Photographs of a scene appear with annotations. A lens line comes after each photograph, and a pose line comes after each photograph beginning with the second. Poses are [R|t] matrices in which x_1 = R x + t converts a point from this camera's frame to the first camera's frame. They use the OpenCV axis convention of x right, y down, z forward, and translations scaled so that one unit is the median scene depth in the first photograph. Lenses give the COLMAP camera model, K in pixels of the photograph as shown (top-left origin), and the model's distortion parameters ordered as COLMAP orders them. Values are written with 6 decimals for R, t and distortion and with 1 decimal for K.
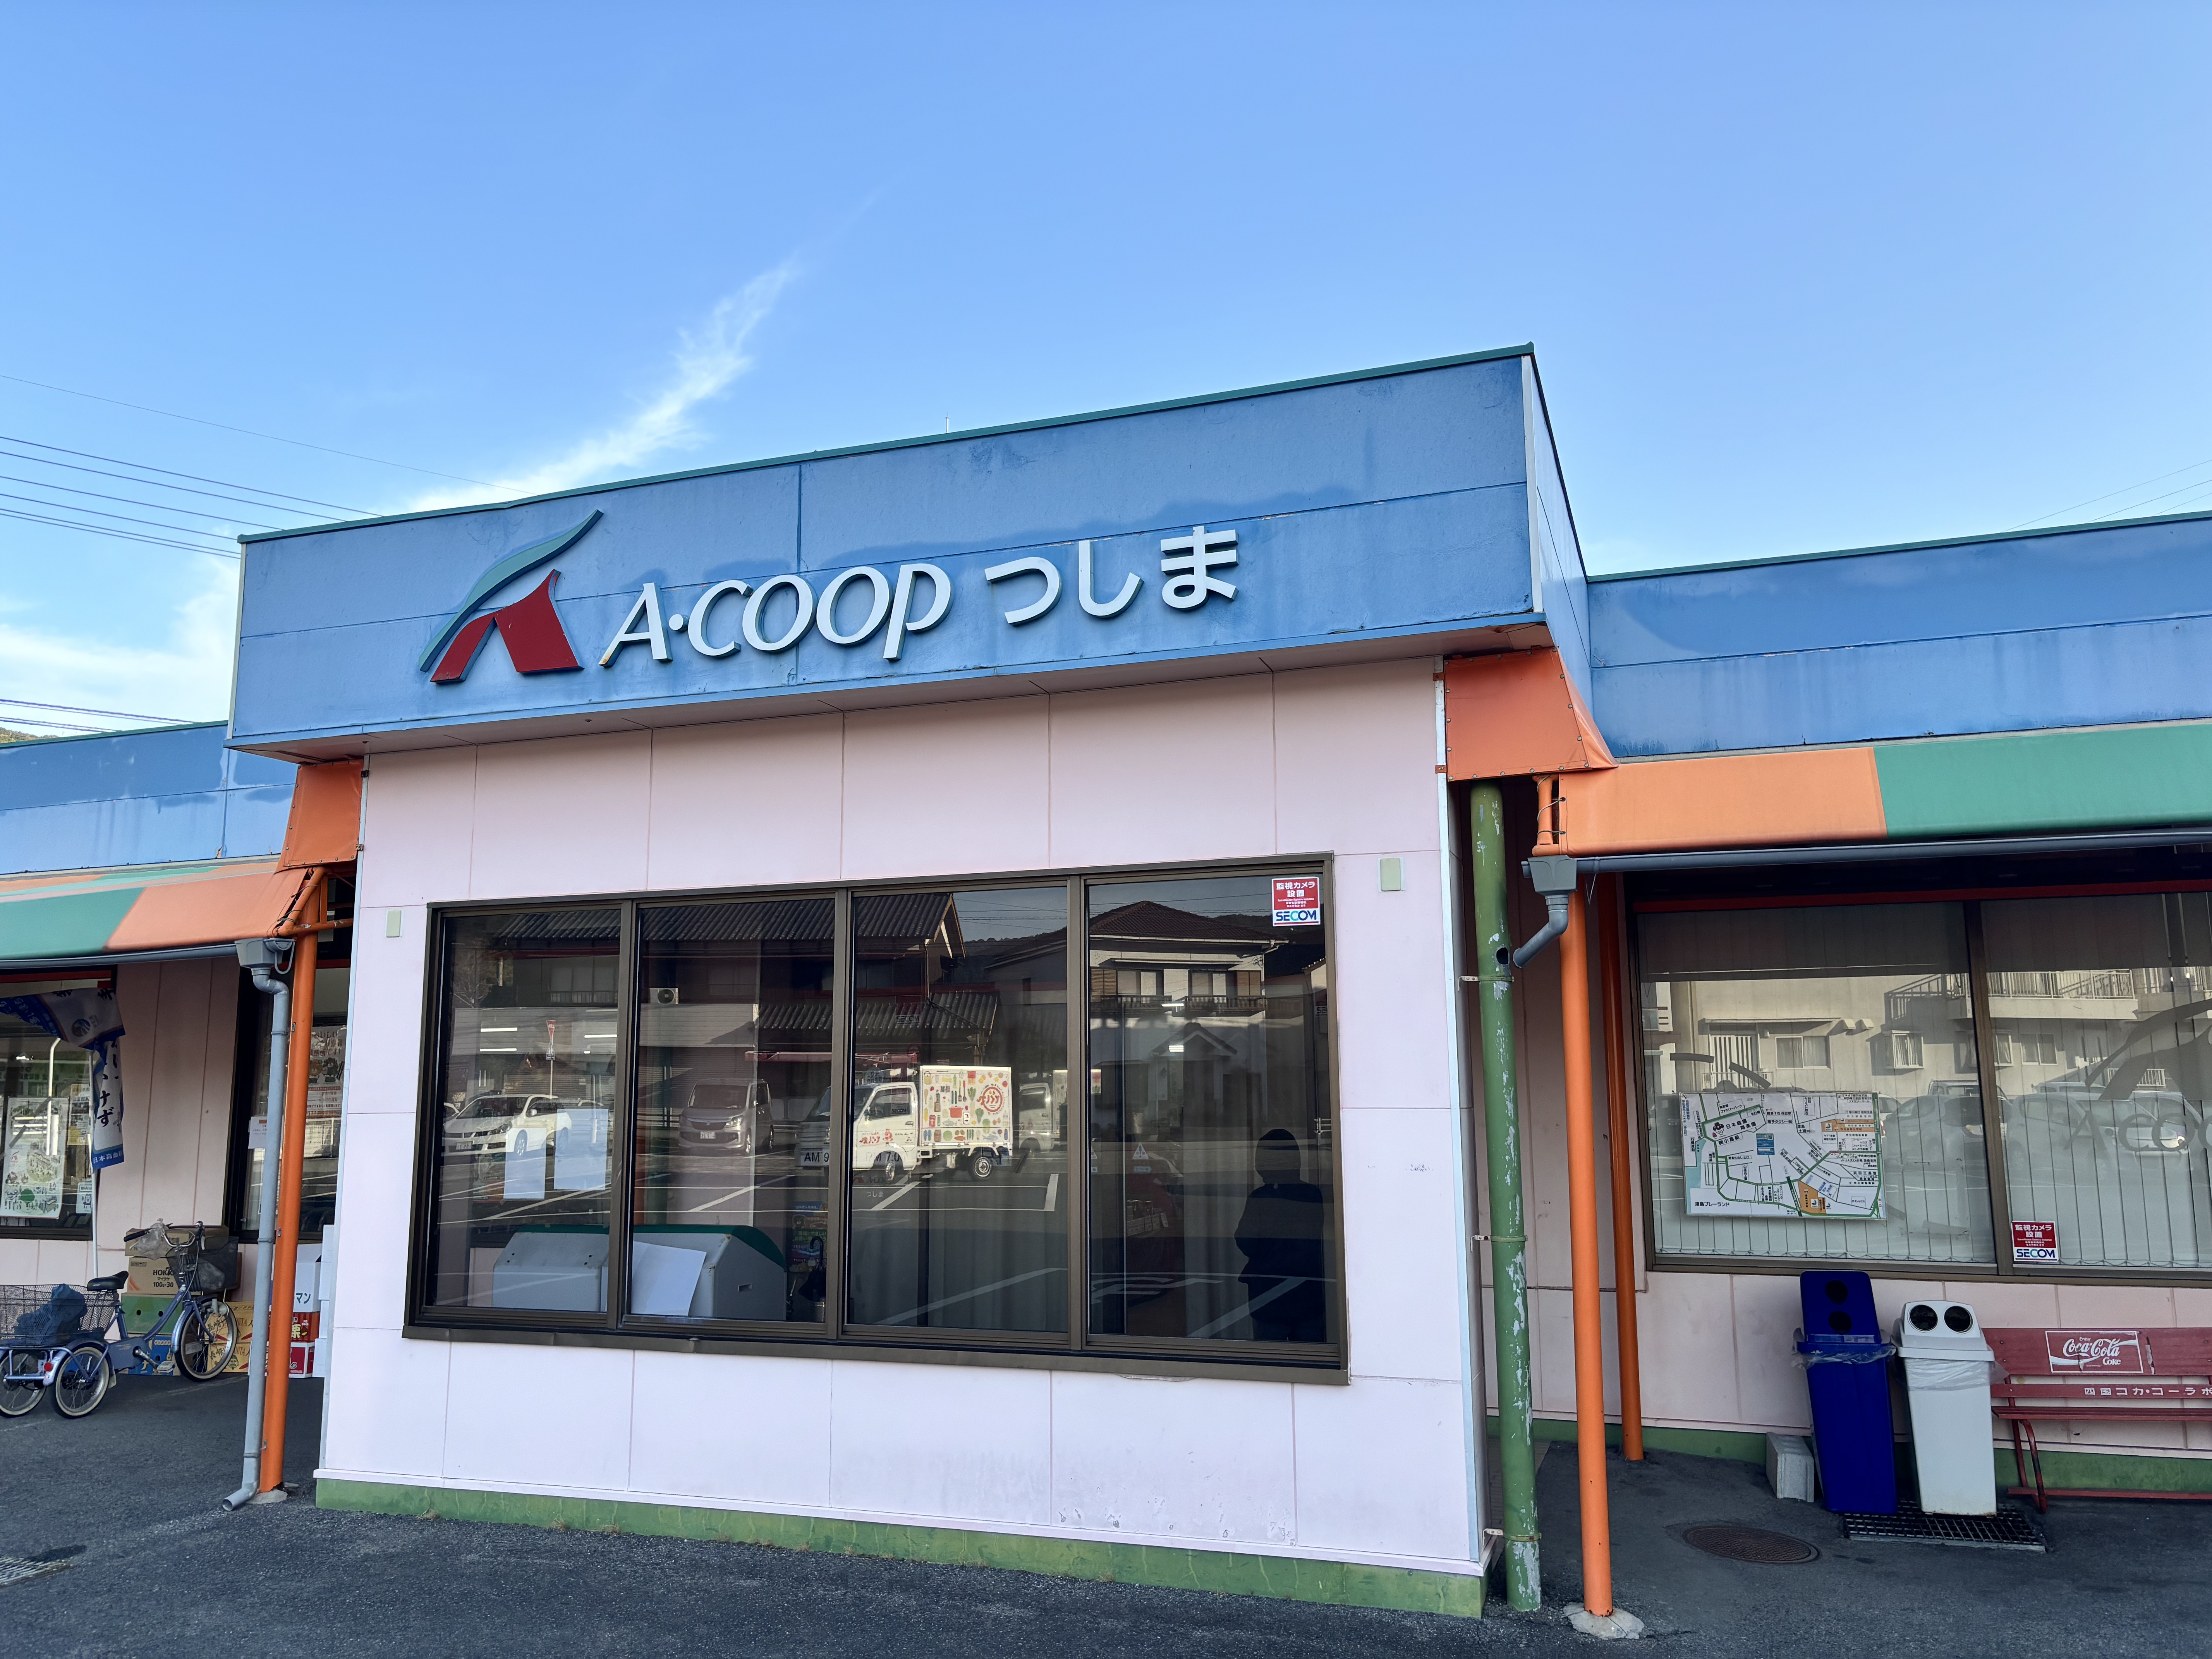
lens RADIAL K [[1690.2, 0, 1096.8], [0, 1690.2, 829.0], [0, 0, 1]] dist [0.057504, -0.064875]
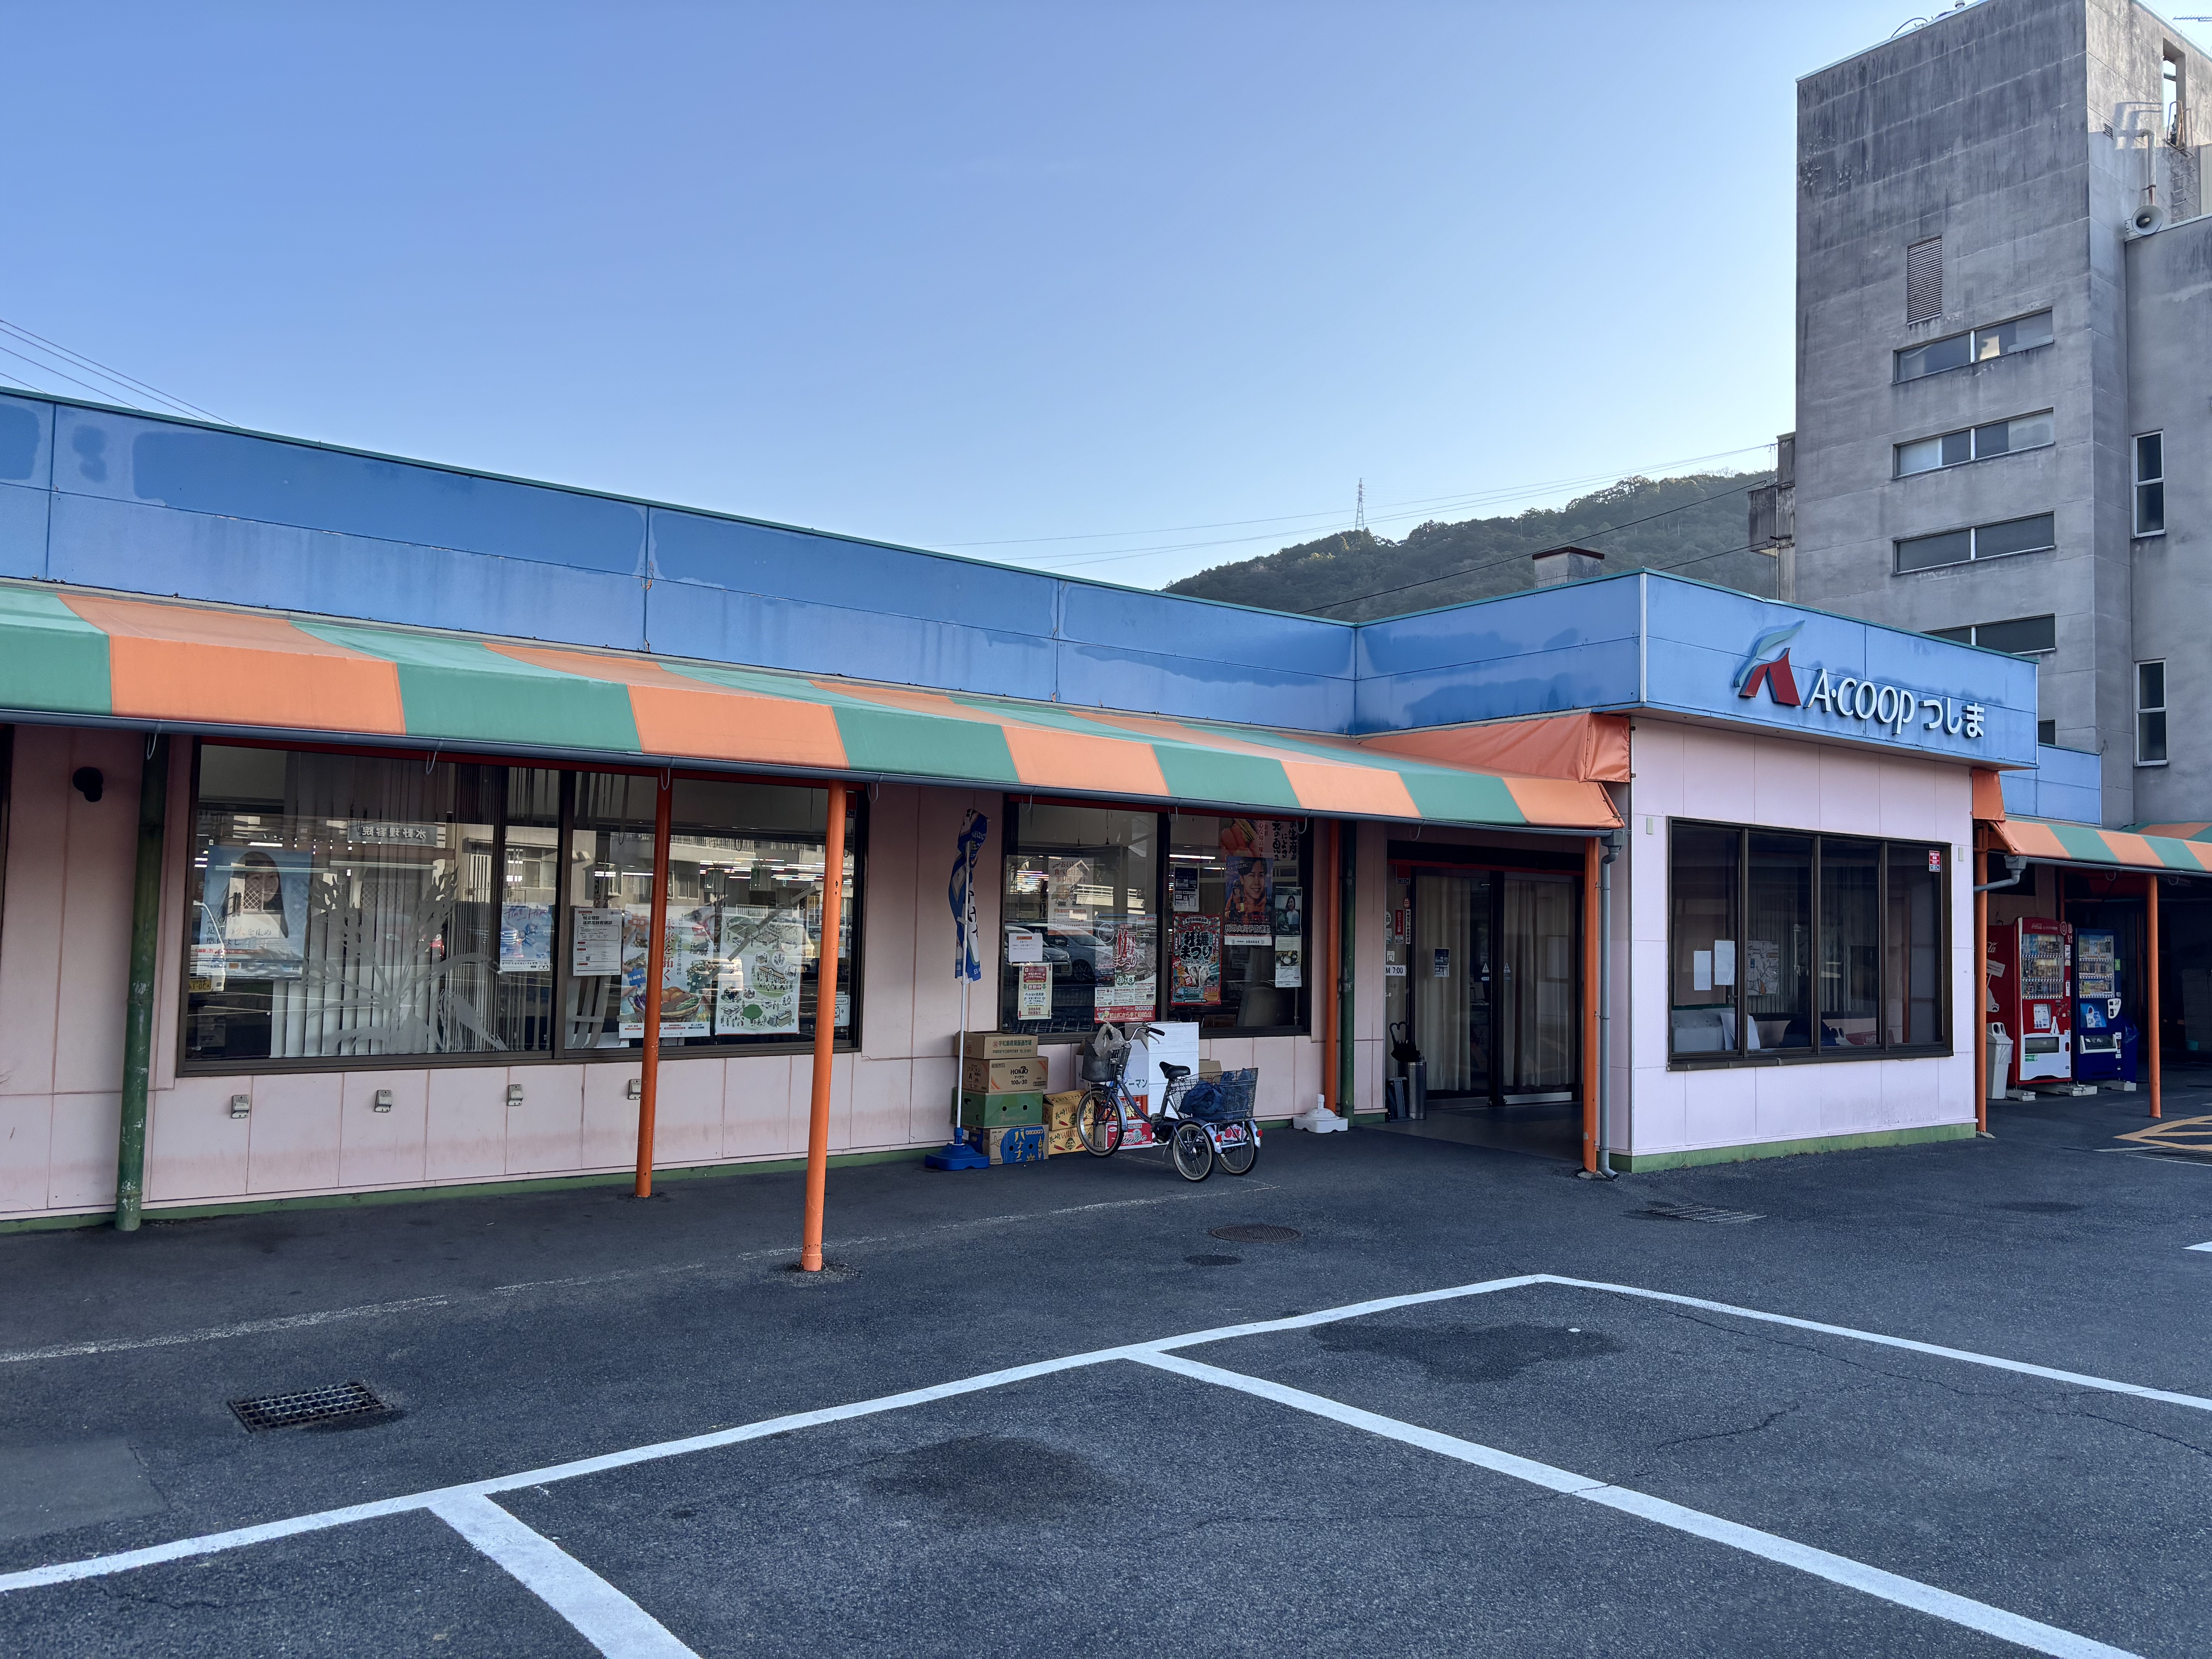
lens RADIAL K [[1690.2, 0, 1114.1], [0, 1690.2, 822.5], [0, 0, 1]] dist [0.057504, -0.064875]
pose [[0.543622, 0.070940, 0.836327, -2.173160], [-0.152028, 0.988262, 0.014993, 0.111874], [-0.825447, -0.135296, 0.548026, 0.561676]]
